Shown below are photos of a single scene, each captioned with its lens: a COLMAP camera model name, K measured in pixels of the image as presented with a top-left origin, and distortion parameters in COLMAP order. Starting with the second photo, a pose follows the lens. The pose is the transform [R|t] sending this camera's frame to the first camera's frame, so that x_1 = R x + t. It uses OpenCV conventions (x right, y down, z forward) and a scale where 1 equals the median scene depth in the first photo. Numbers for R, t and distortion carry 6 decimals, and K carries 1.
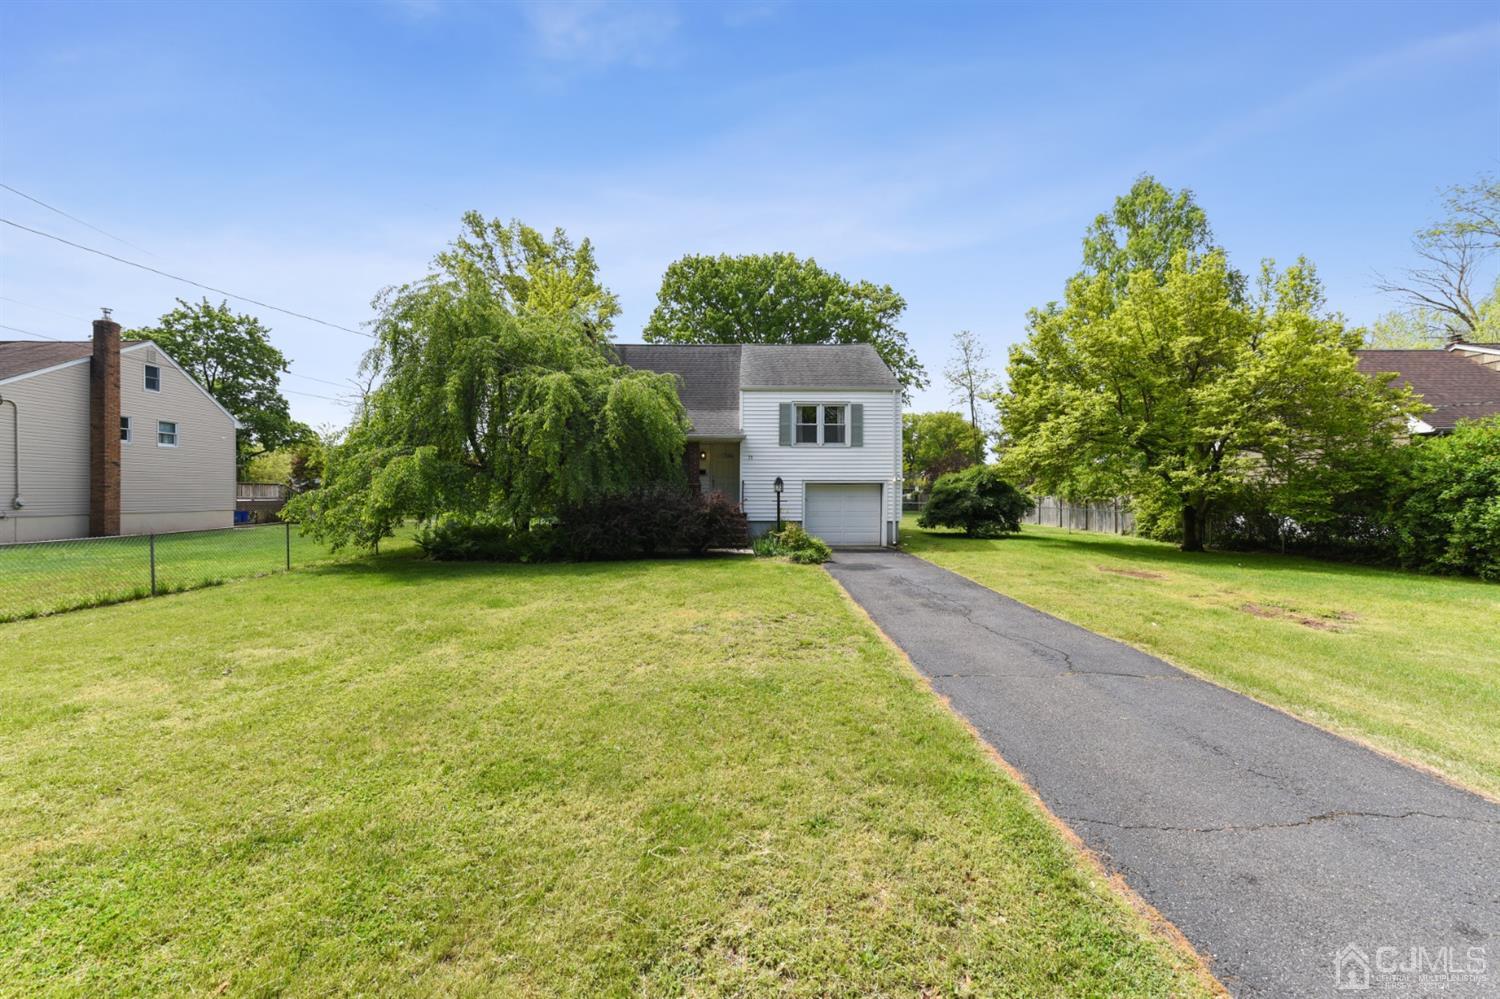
lens RADIAL K [[591.7, 0, 752.3], [0, 591.7, 493.7], [0, 0, 1]] dist [0.008416, -0.000079]
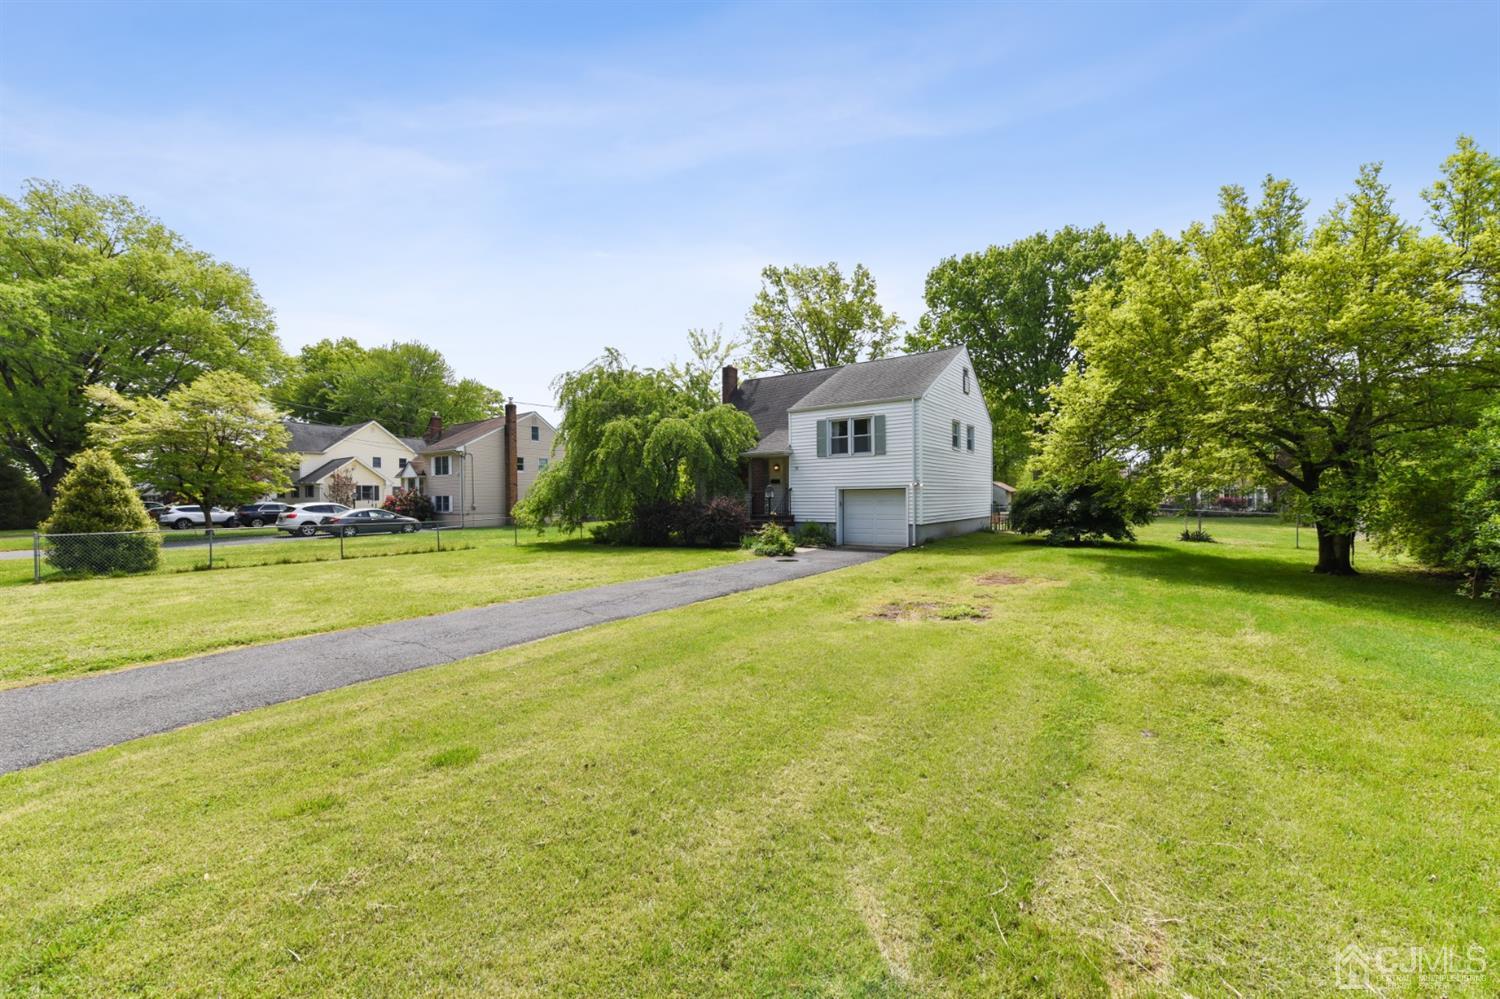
lens RADIAL K [[591.7, 0, 752.3], [0, 591.7, 493.7], [0, 0, 1]] dist [0.008416, -0.000079]
pose [[0.809609, -0.011702, -0.586853, 0.620887], [0.010344, 0.999930, -0.005668, -0.004171], [0.586878, -0.001482, 0.809674, -0.017105]]
